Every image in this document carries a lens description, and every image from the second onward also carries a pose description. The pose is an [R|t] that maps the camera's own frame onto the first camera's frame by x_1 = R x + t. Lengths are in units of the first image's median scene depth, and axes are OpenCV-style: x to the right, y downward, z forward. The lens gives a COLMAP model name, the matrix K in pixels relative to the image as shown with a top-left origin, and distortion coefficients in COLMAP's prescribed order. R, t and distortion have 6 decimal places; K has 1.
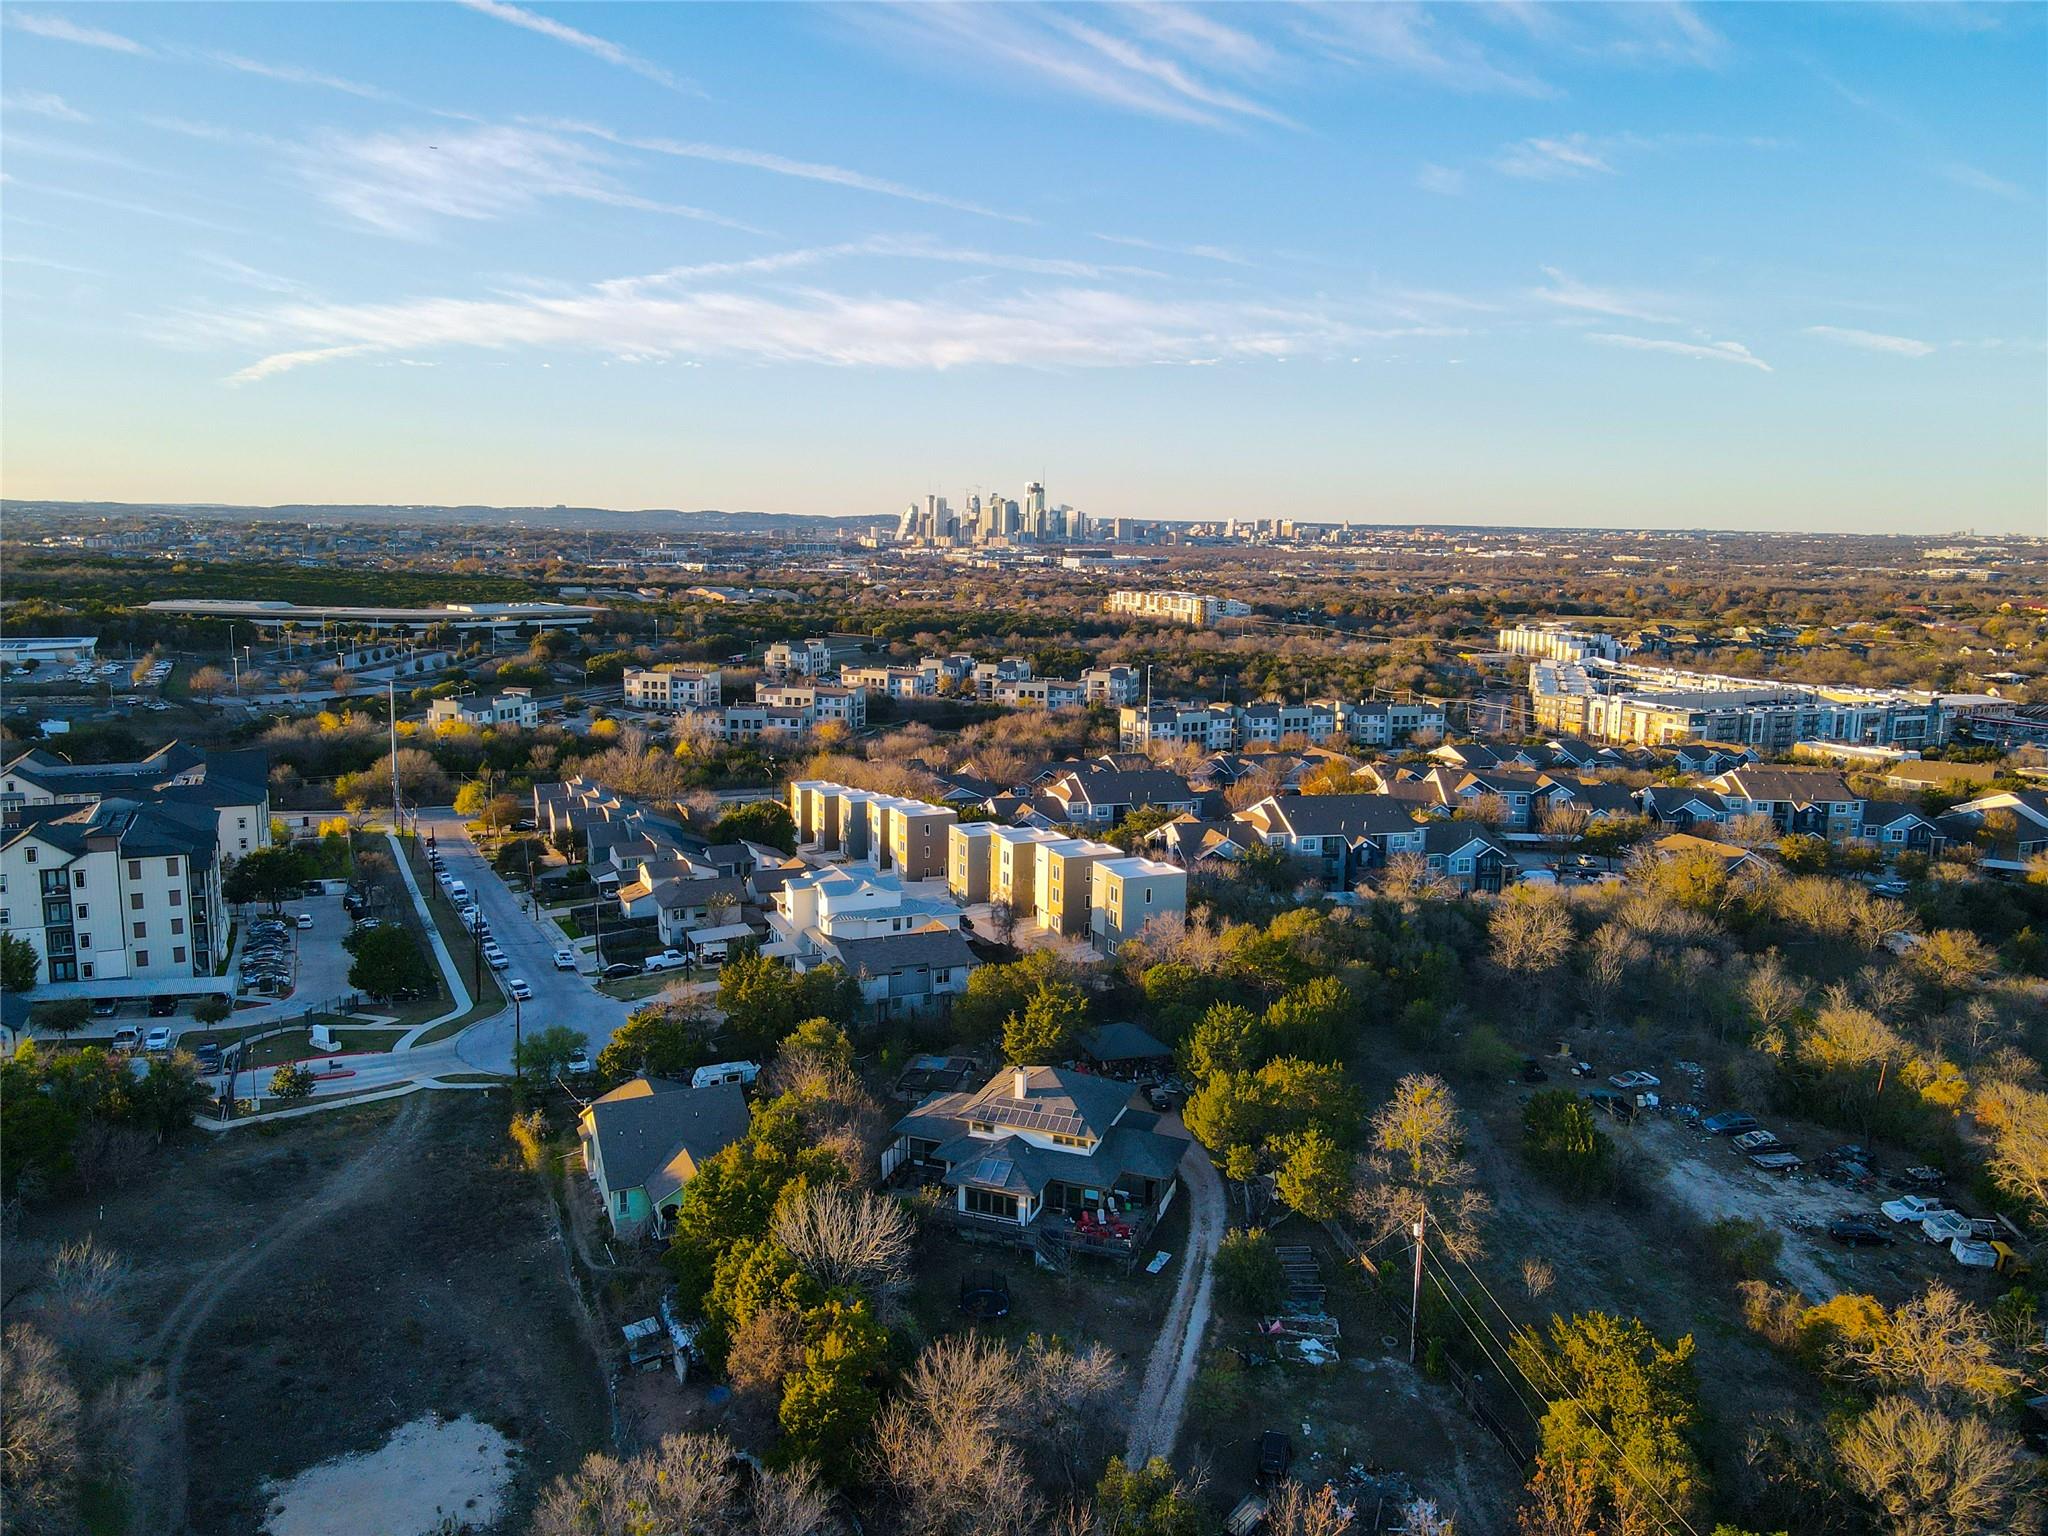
lens RADIAL K [[1496.1, 0, 1030.2], [0, 1496.1, 770.4], [0, 0, 1]] dist [0.001825, 0.037246]
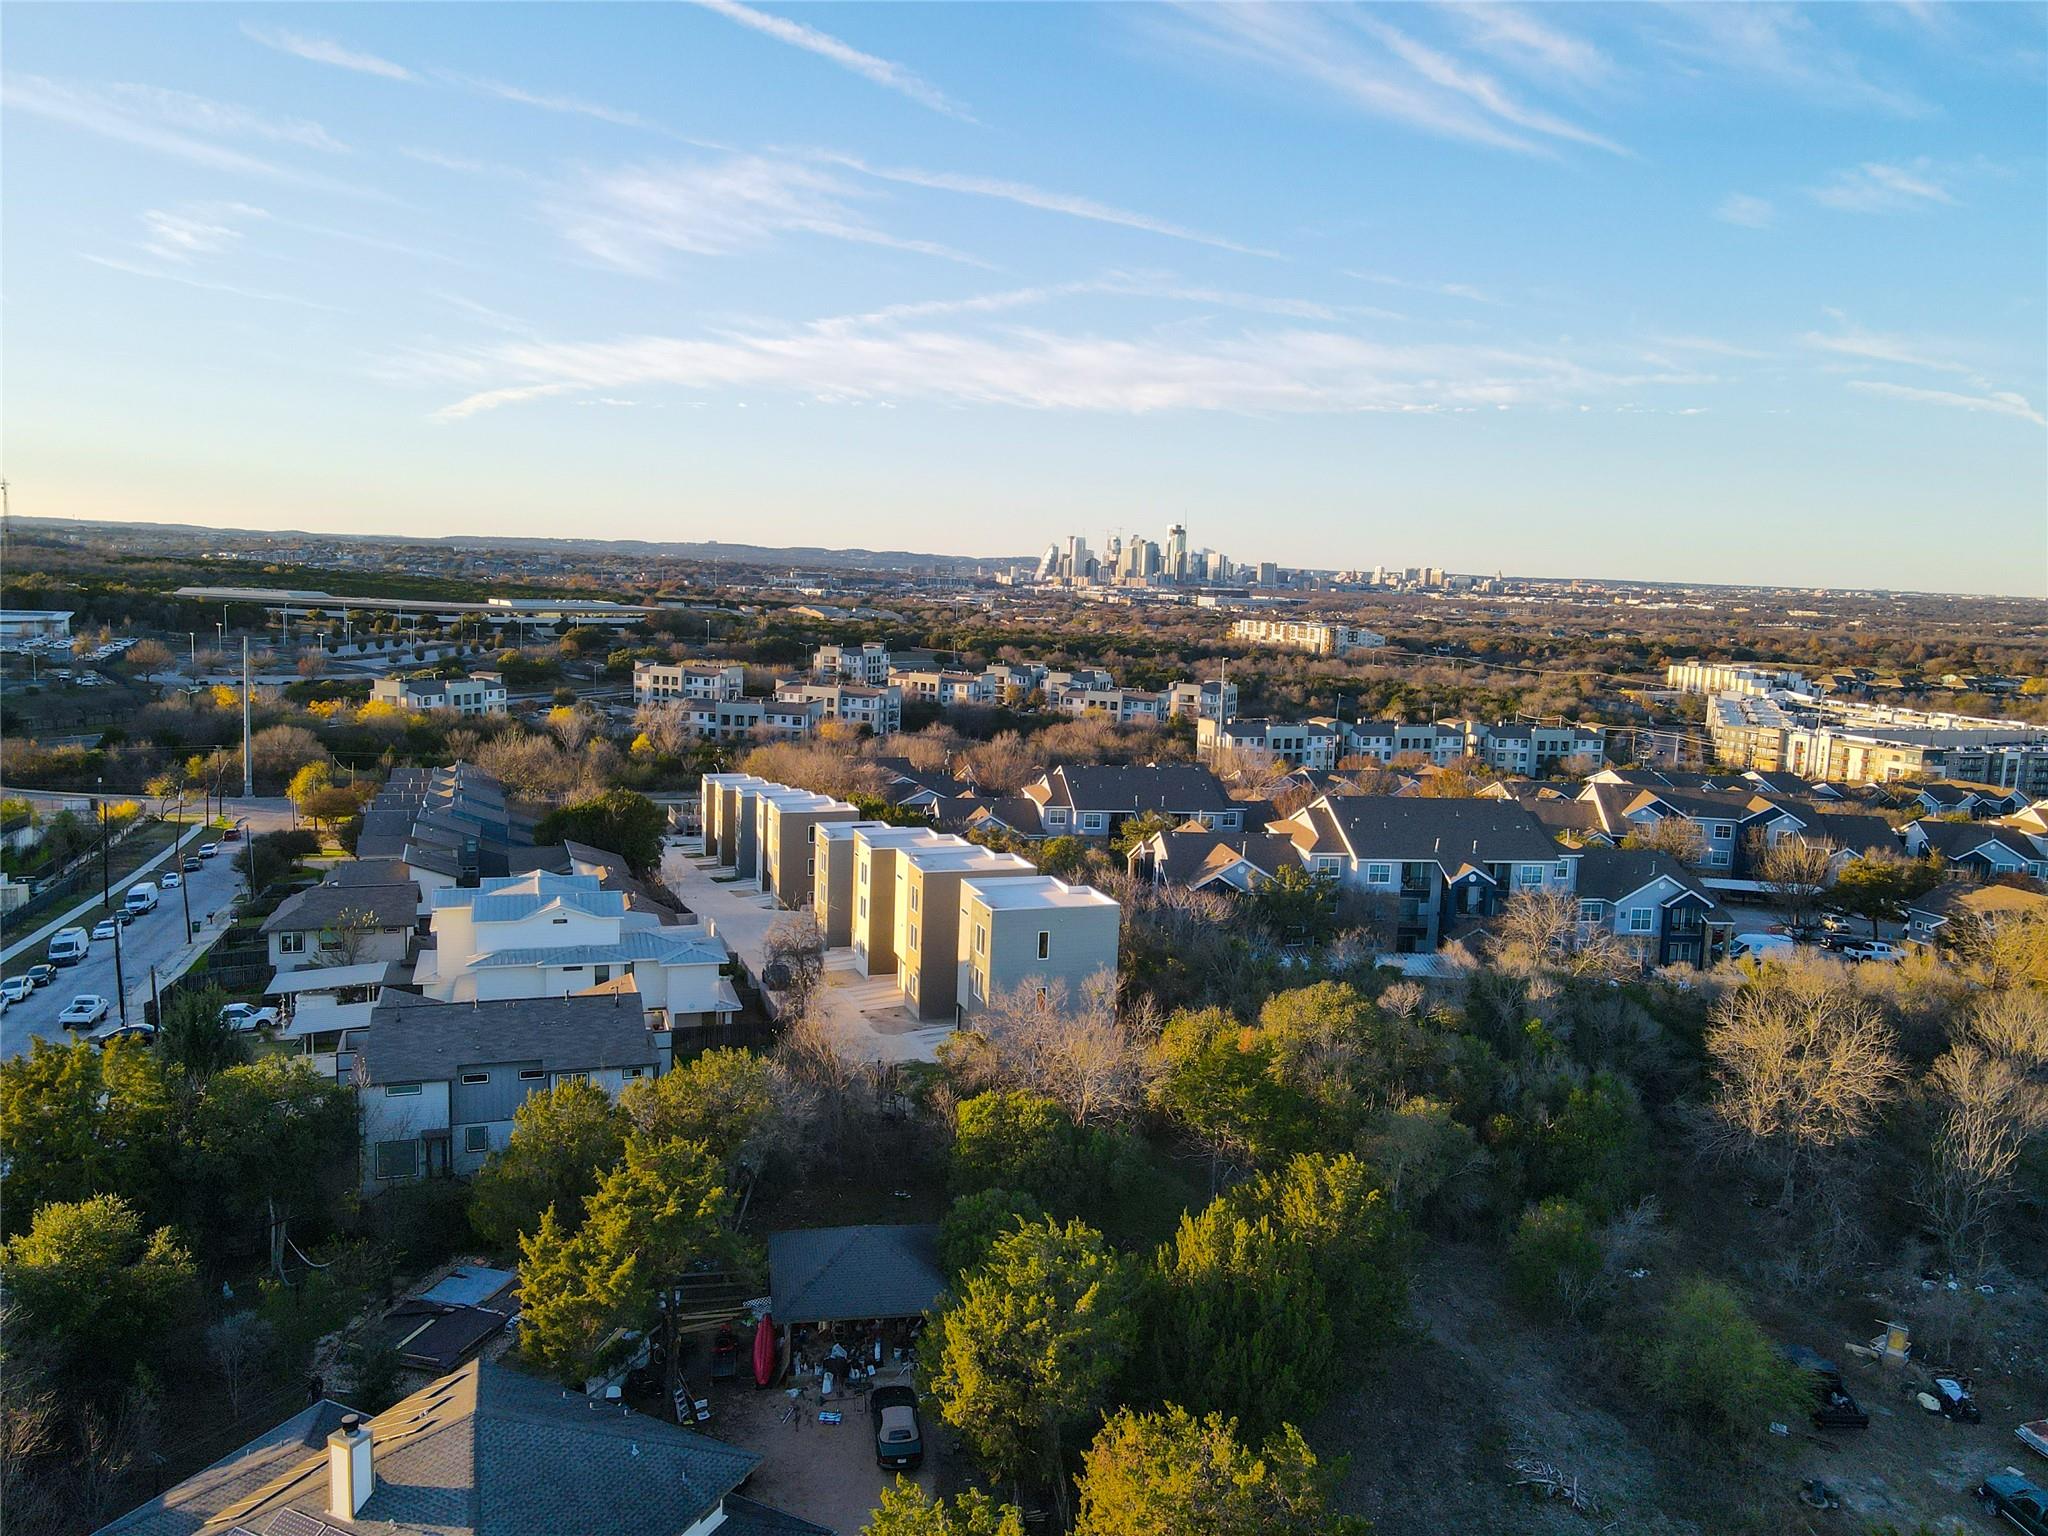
lens RADIAL K [[1496.1, 0, 1024.1], [0, 1496.1, 773.2], [0, 0, 1]] dist [0.001825, 0.037246]
pose [[0.994821, 0.033125, -0.096094, 0.074927], [-0.035793, 0.999016, -0.026177, 0.022382], [0.095132, 0.029481, 0.995028, 0.284526]]
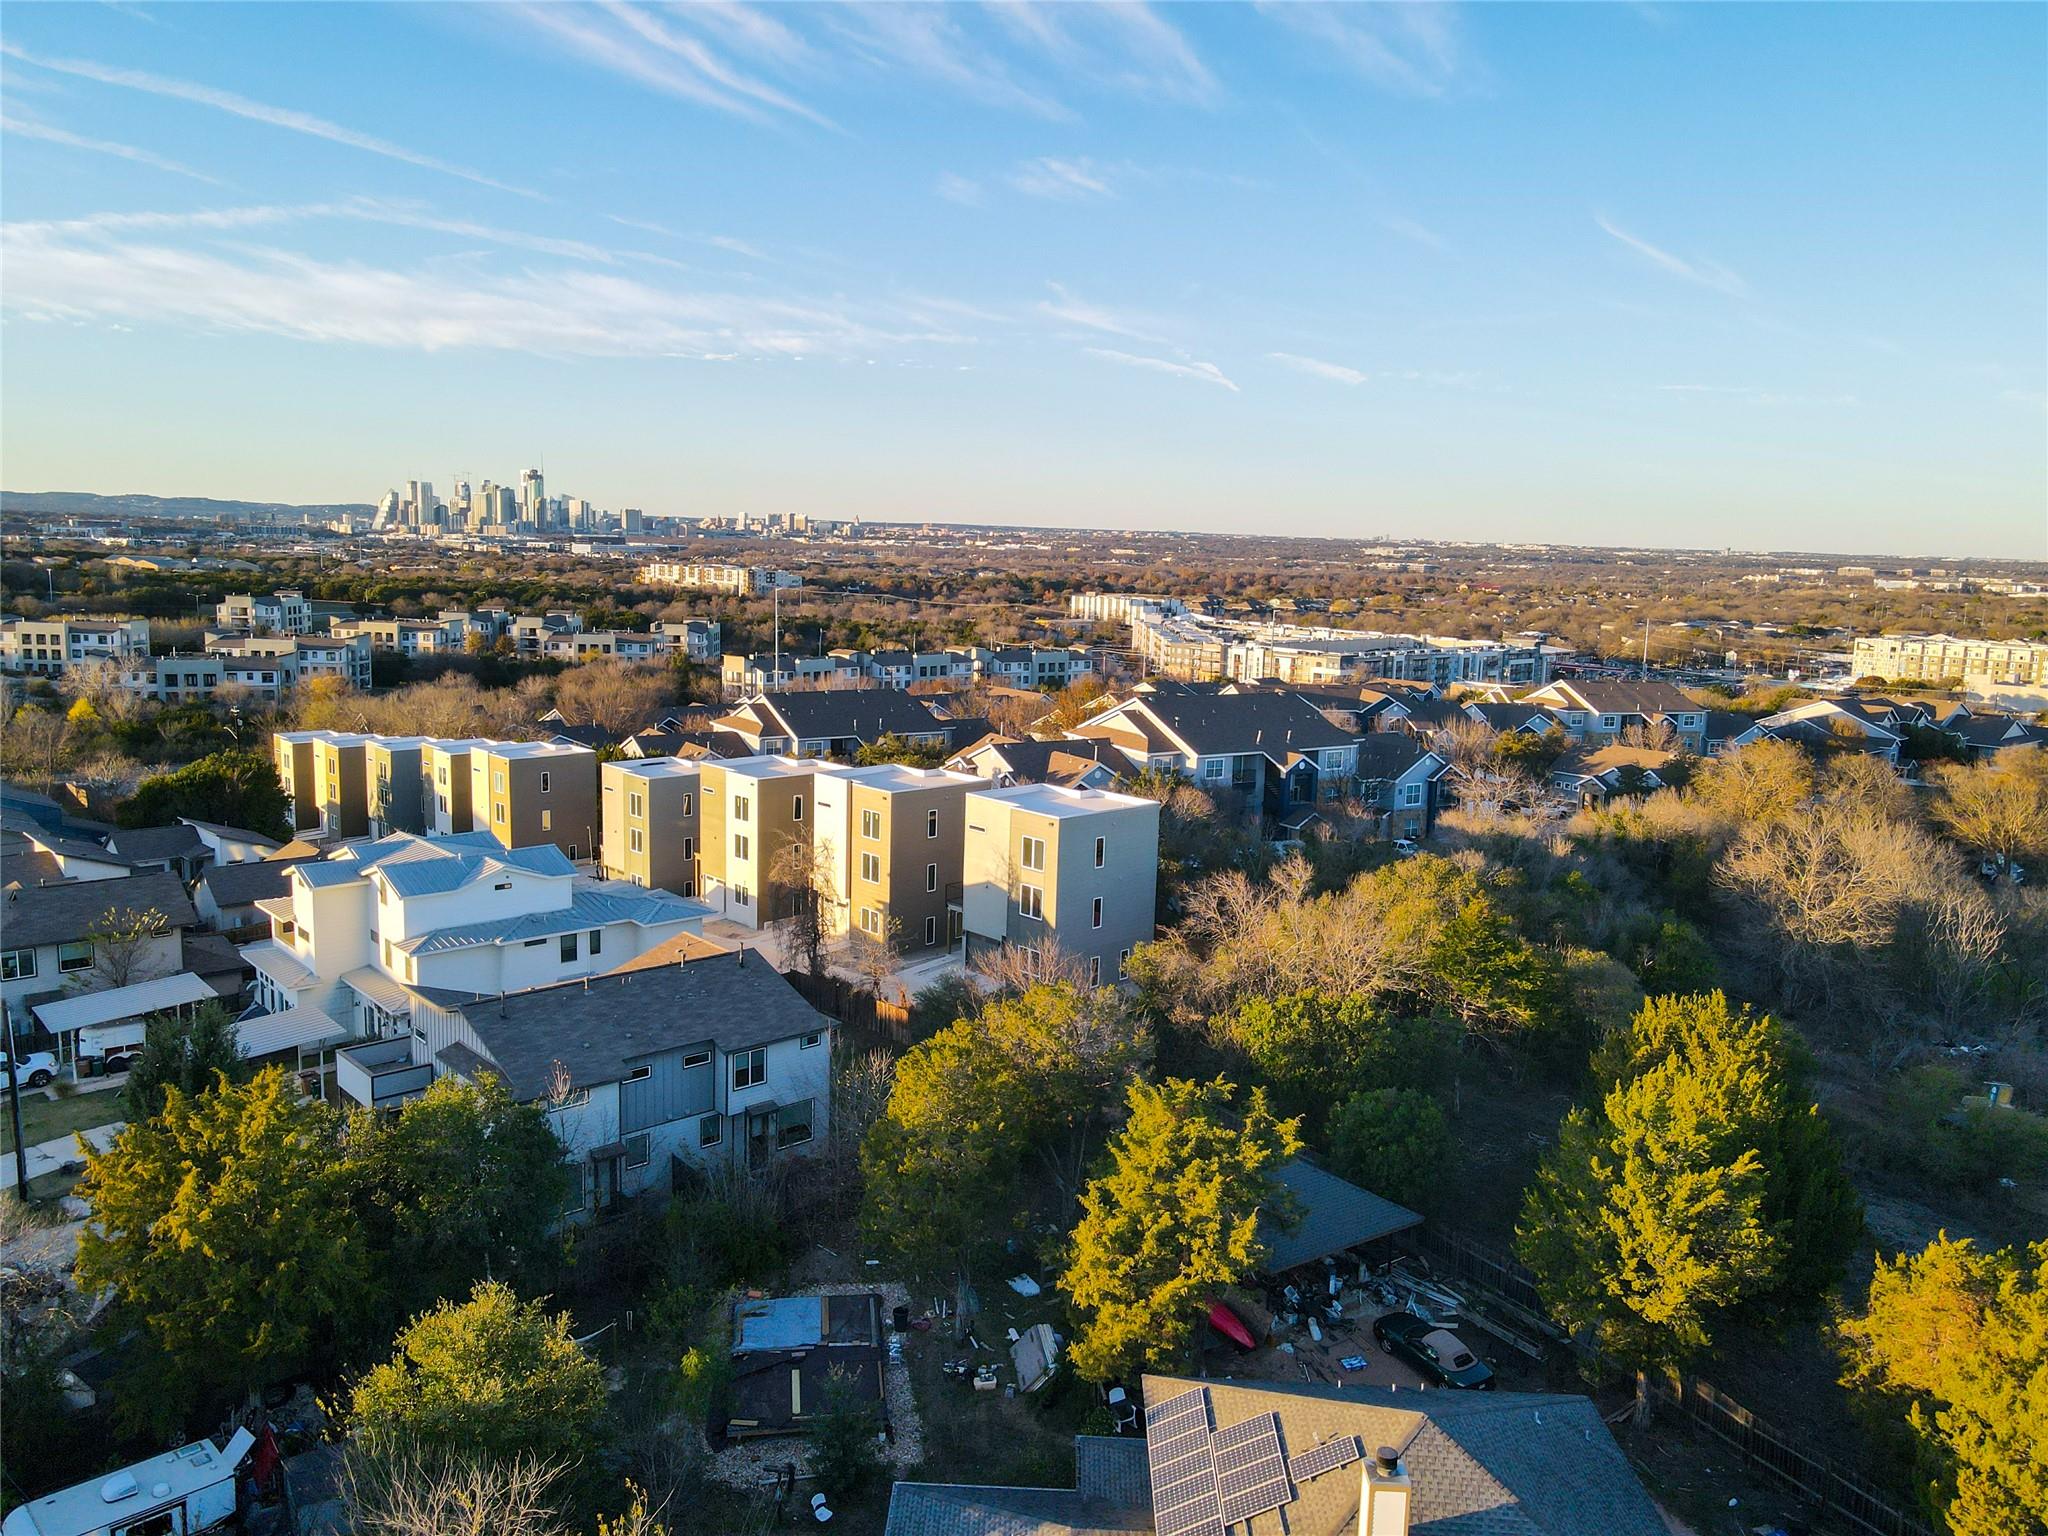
lens RADIAL K [[1496.1, 0, 1016.9], [0, 1496.1, 754.8], [0, 0, 1]] dist [0.001825, 0.037246]
pose [[0.950969, -0.036119, 0.307171, -0.060779], [0.038886, 0.999239, -0.002892, 0.031840], [-0.306833, 0.014695, 0.951650, 0.329003]]
